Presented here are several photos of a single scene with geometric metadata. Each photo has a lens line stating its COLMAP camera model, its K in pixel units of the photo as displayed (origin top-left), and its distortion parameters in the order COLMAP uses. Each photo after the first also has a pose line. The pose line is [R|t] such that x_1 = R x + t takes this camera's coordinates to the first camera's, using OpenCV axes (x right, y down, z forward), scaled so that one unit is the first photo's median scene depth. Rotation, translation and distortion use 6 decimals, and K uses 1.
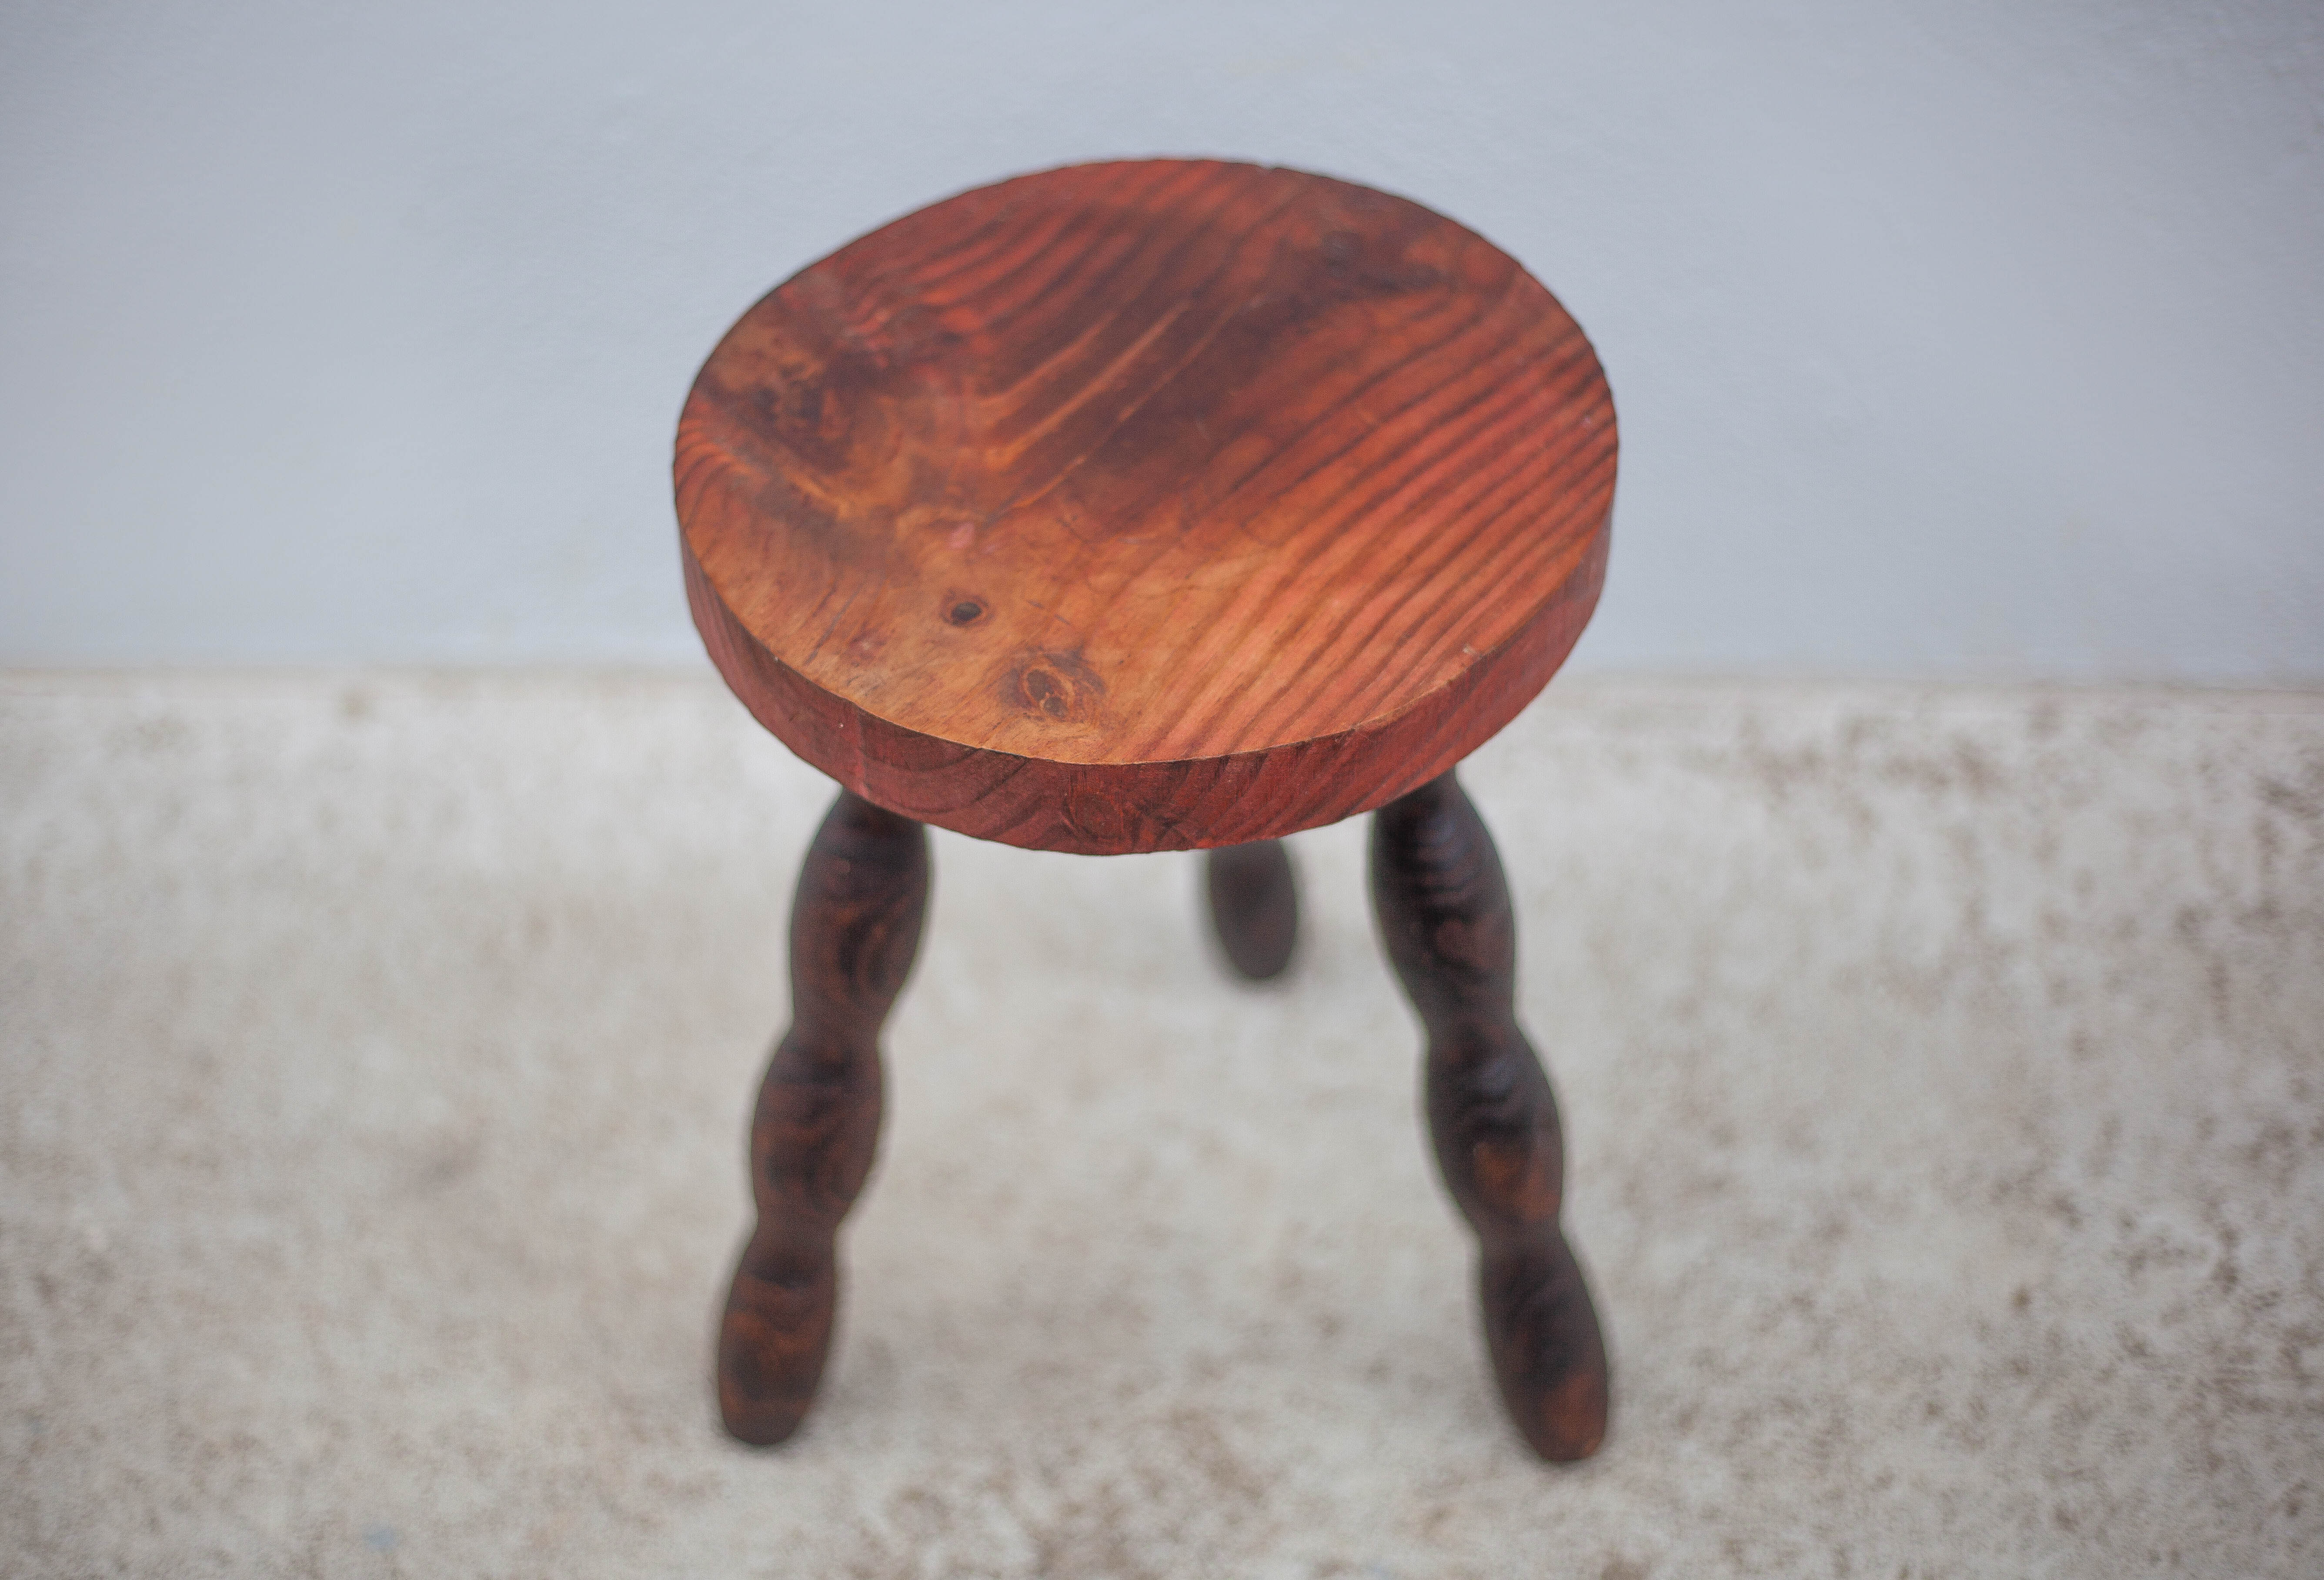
lens RADIAL K [[3636.3, 0, 1091.5], [0, 3636.3, 825.7], [0, 0, 1]] dist [-0.103538, -0.050523]
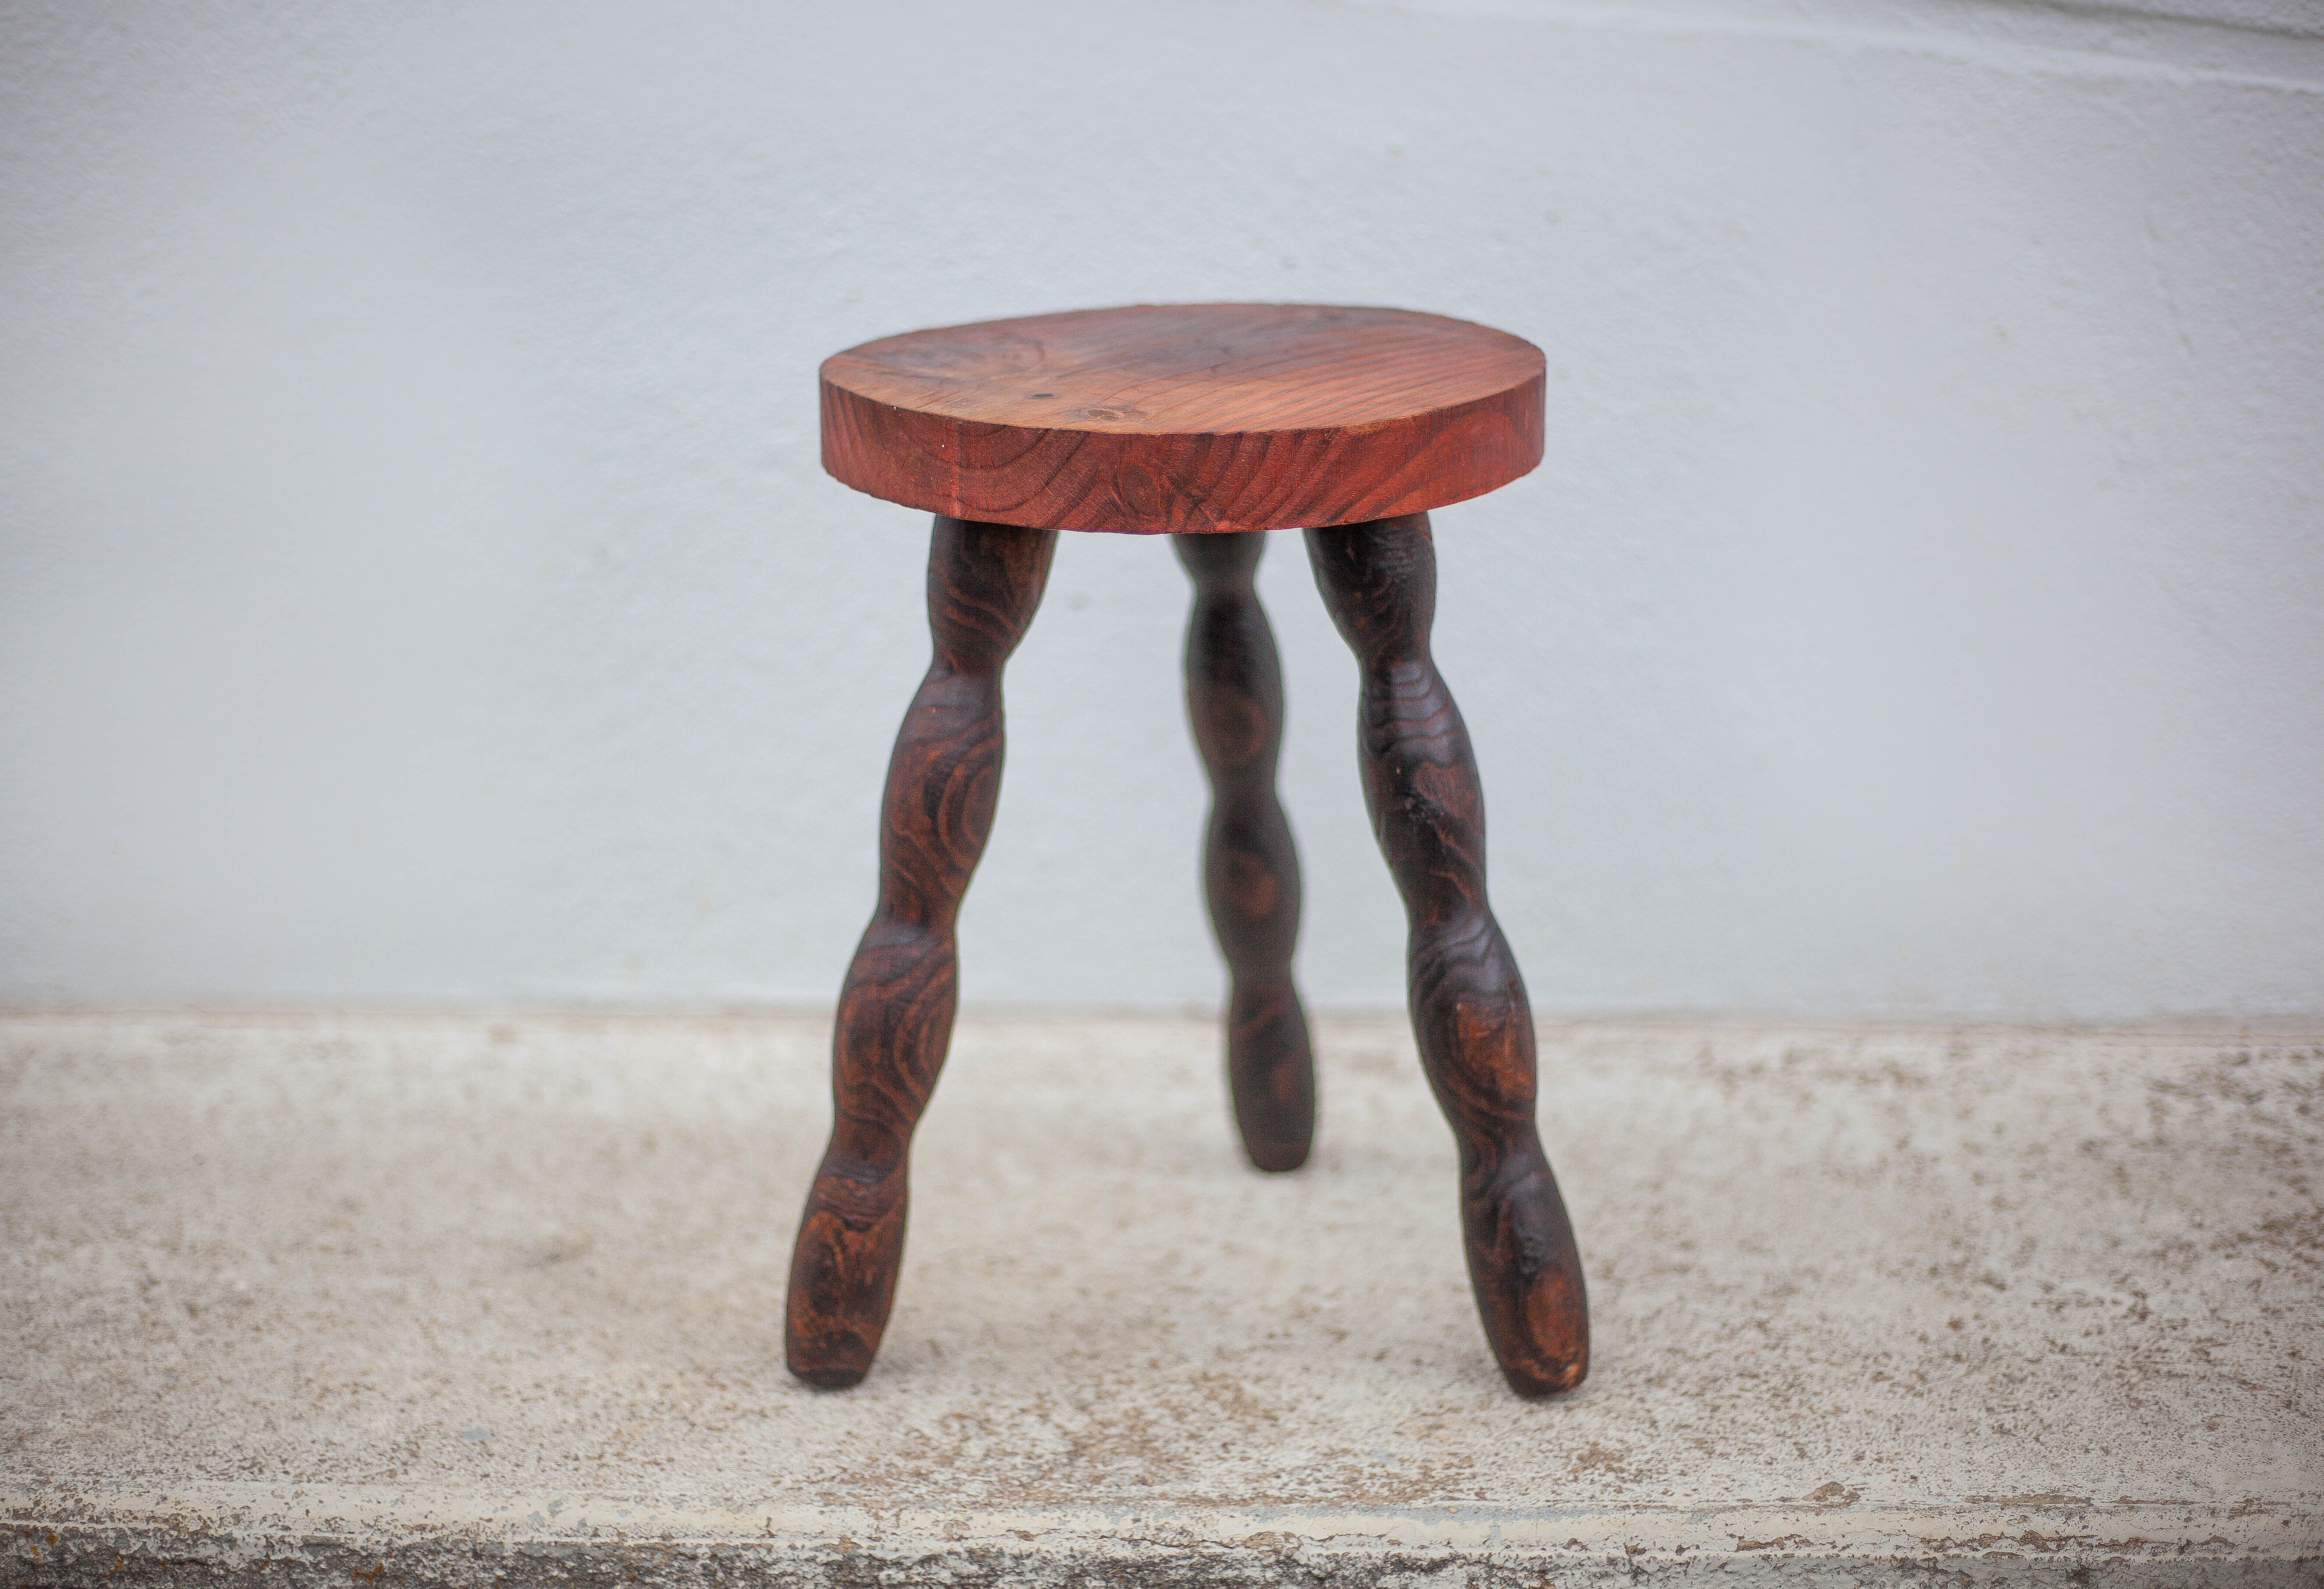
lens RADIAL K [[3510.0, 0, 1121.6], [0, 3510.0, 846.2], [0, 0, 1]] dist [-0.100728, 0.000337]
pose [[0.999713, 0.020128, -0.012956, 0.010497], [-0.023830, 0.888001, -0.459223, 0.518187], [0.002262, 0.459400, 0.888227, -0.030490]]
